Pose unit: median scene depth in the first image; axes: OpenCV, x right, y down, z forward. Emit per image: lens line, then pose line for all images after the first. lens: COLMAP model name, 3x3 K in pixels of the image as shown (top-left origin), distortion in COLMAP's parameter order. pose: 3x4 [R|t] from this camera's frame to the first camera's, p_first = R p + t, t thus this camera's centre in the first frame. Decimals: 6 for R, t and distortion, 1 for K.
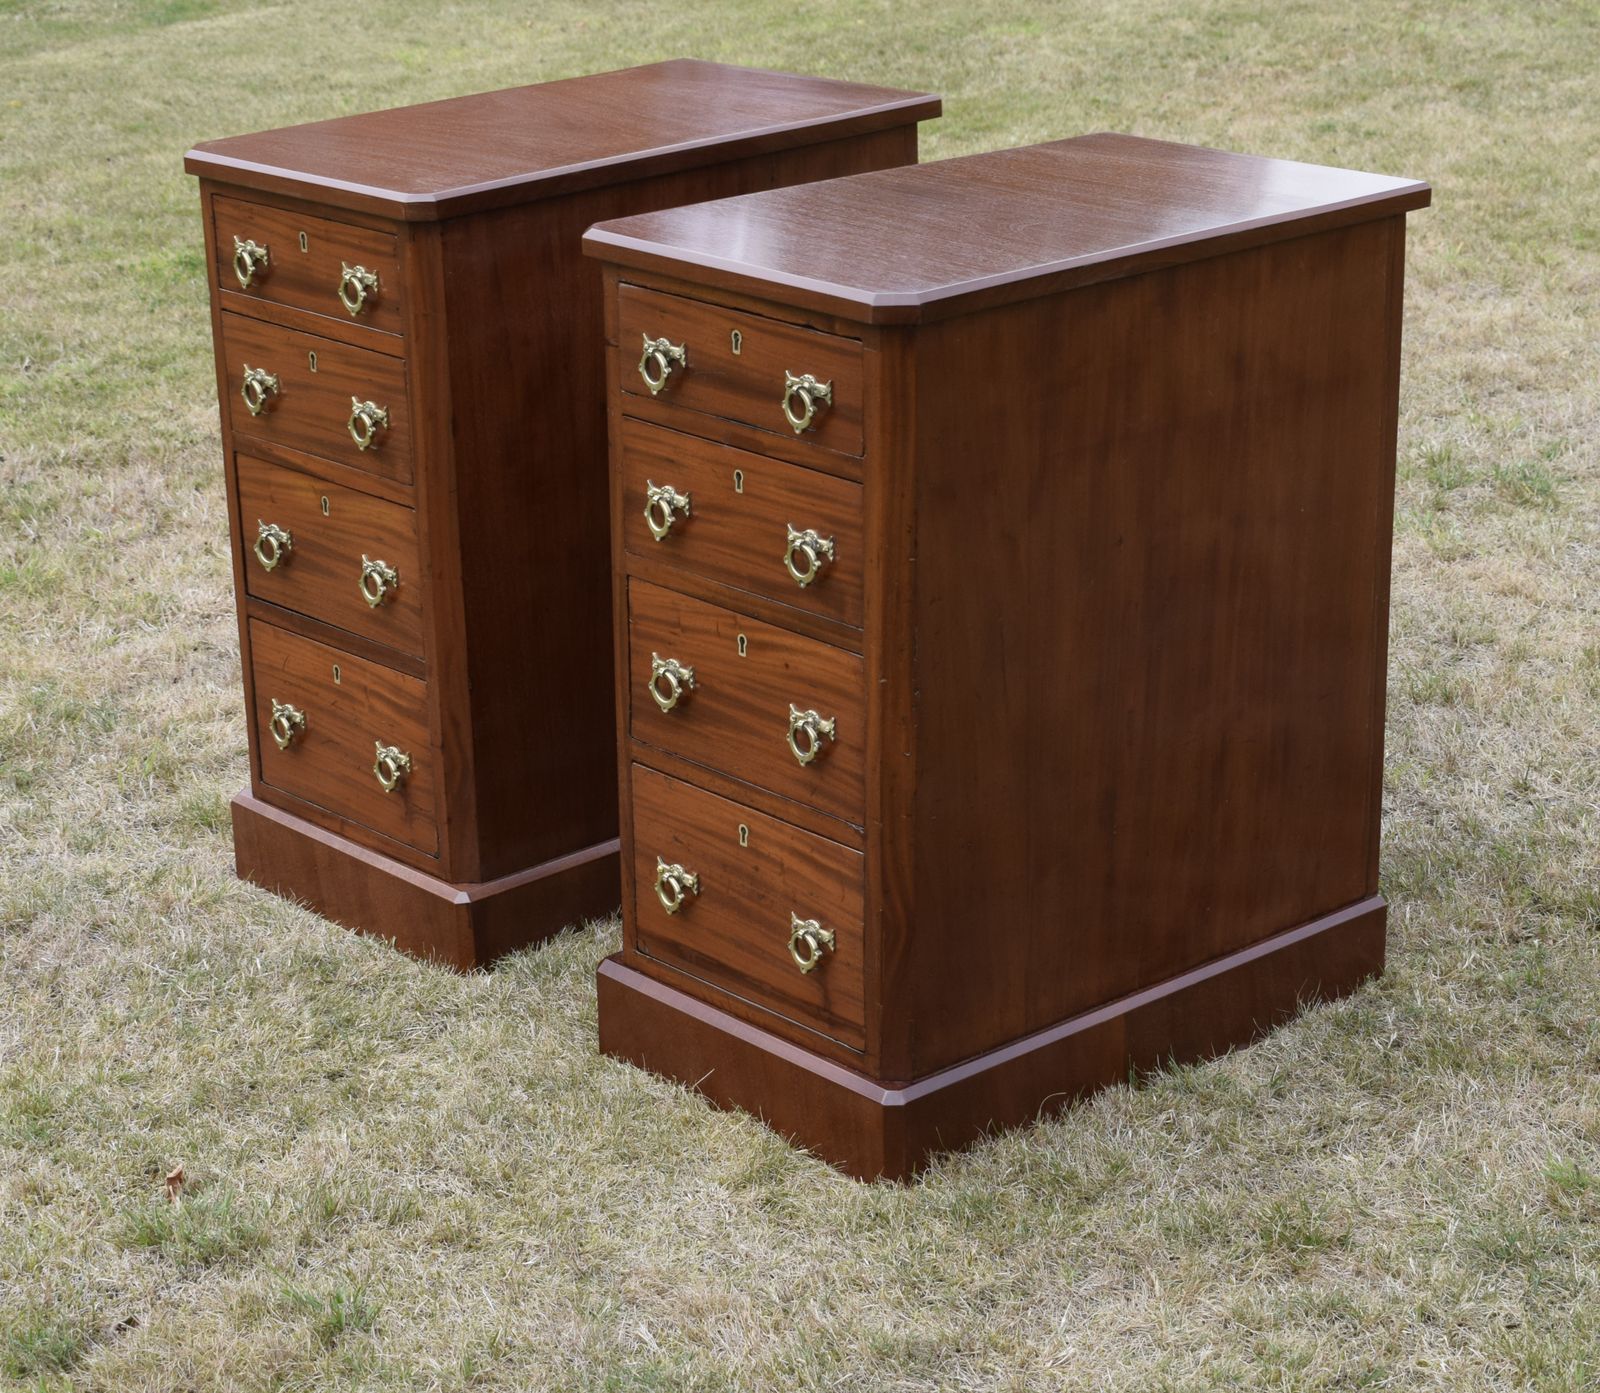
lens RADIAL K [[3414.4, 0, 839.5], [0, 3414.4, 718.0], [0, 0, 1]] dist [-0.011583, -0.065317]
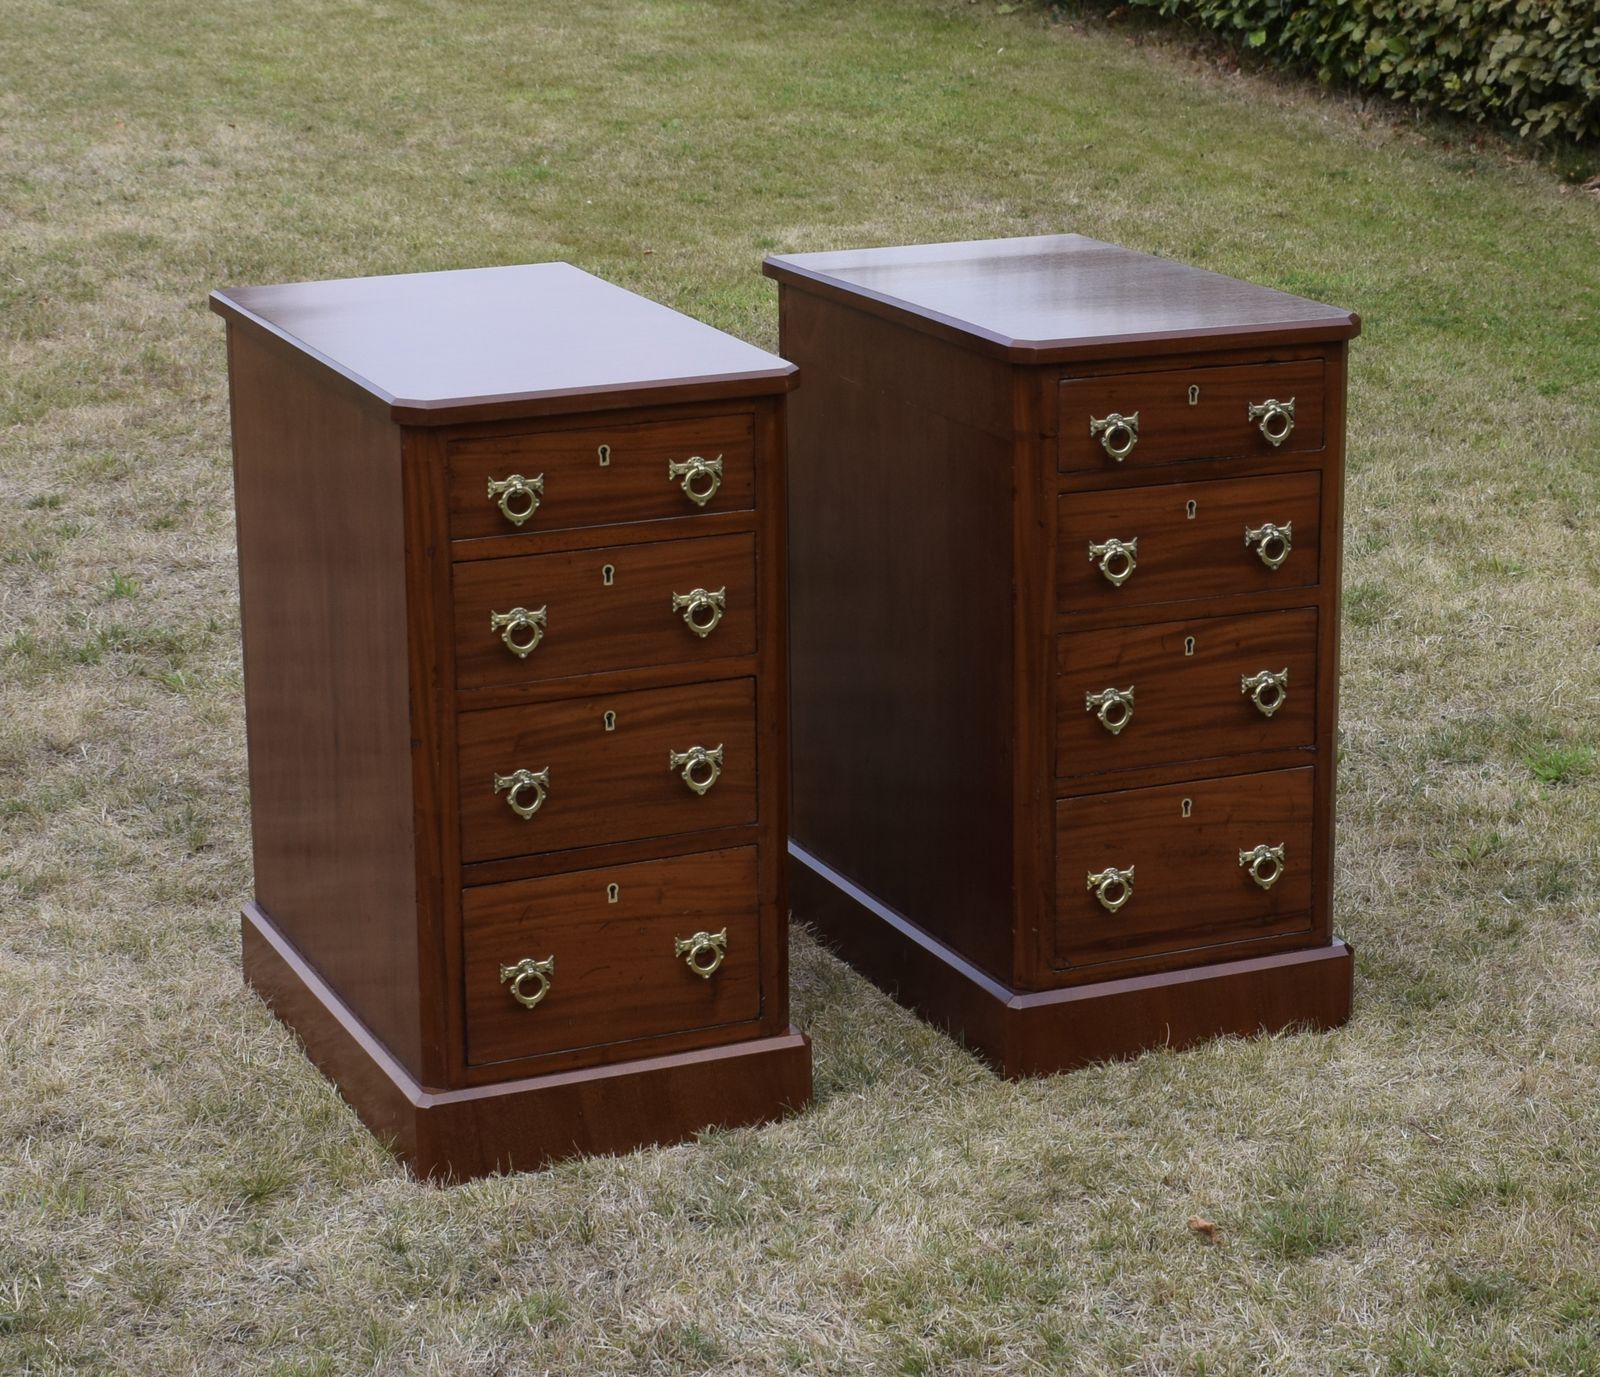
lens RADIAL K [[3595.8, 0, 851.9], [0, 3595.8, 635.0], [0, 0, 1]] dist [-0.002261, -0.164163]
pose [[0.318406, -0.215528, 0.923128, -1.212178], [0.321848, 0.940544, 0.108582, -0.196827], [-0.891645, 0.262534, 0.368842, 0.612649]]
